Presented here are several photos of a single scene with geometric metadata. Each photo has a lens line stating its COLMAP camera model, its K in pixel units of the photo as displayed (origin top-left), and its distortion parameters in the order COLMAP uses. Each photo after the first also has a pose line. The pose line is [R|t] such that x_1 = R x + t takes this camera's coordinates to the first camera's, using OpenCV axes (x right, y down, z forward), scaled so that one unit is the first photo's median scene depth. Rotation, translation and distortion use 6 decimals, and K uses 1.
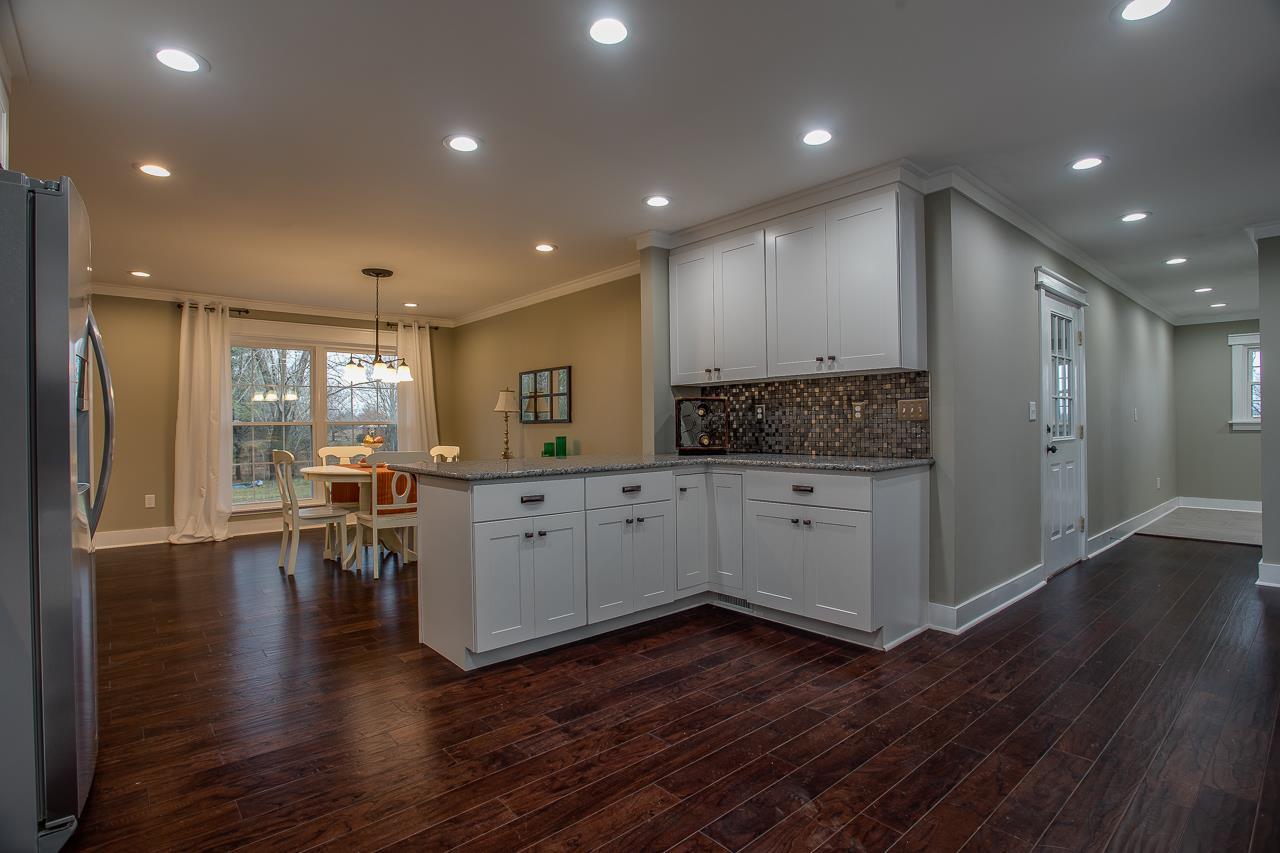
lens RADIAL K [[628.4, 0, 639.7], [0, 628.4, 426.5], [0, 0, 1]] dist [-0.044355, 0.000874]
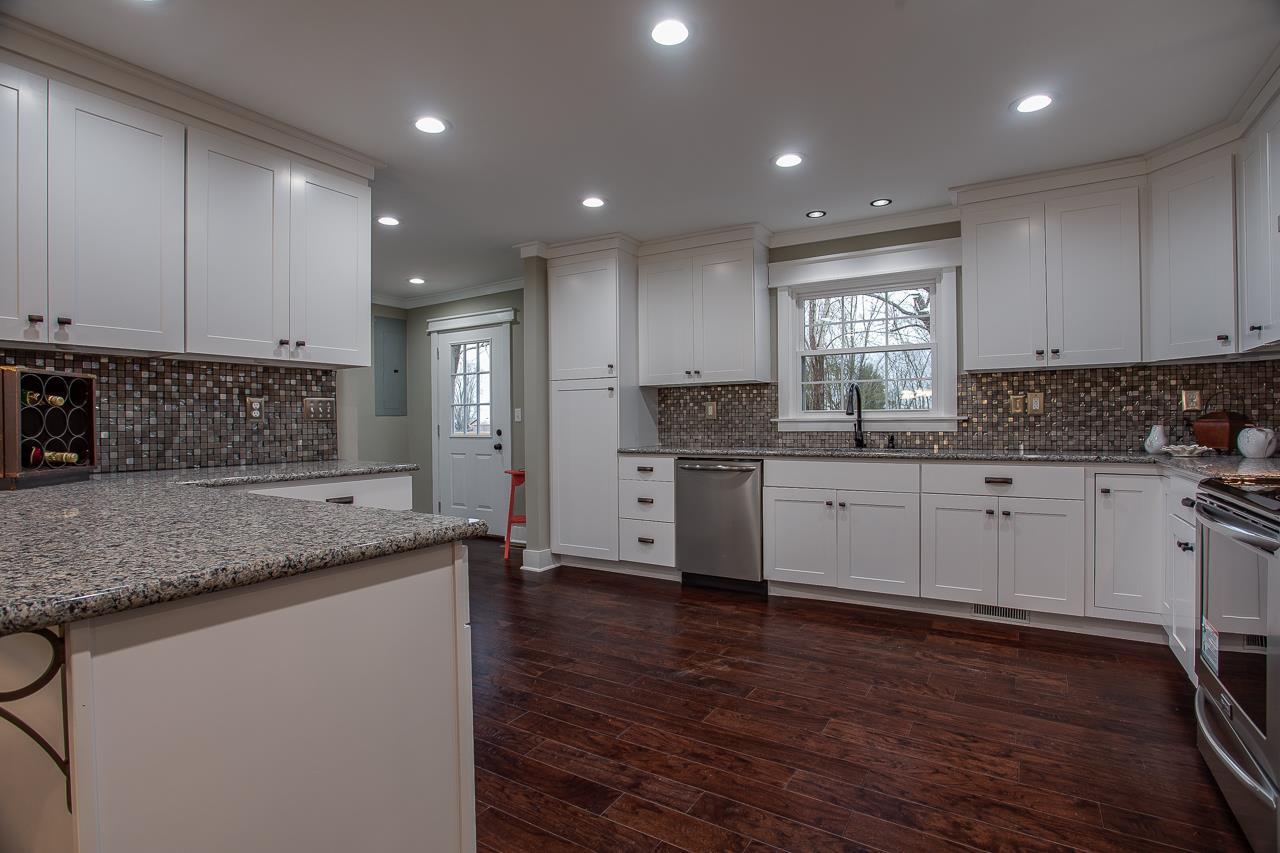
lens RADIAL K [[628.4, 0, 636.4], [0, 628.4, 425.1], [0, 0, 1]] dist [-0.044355, 0.000874]
pose [[-0.295799, 0.005756, 0.955233, -0.577186], [0.010978, 0.999936, -0.002626, 0.004361], [-0.955187, 0.009710, -0.295843, 0.781136]]
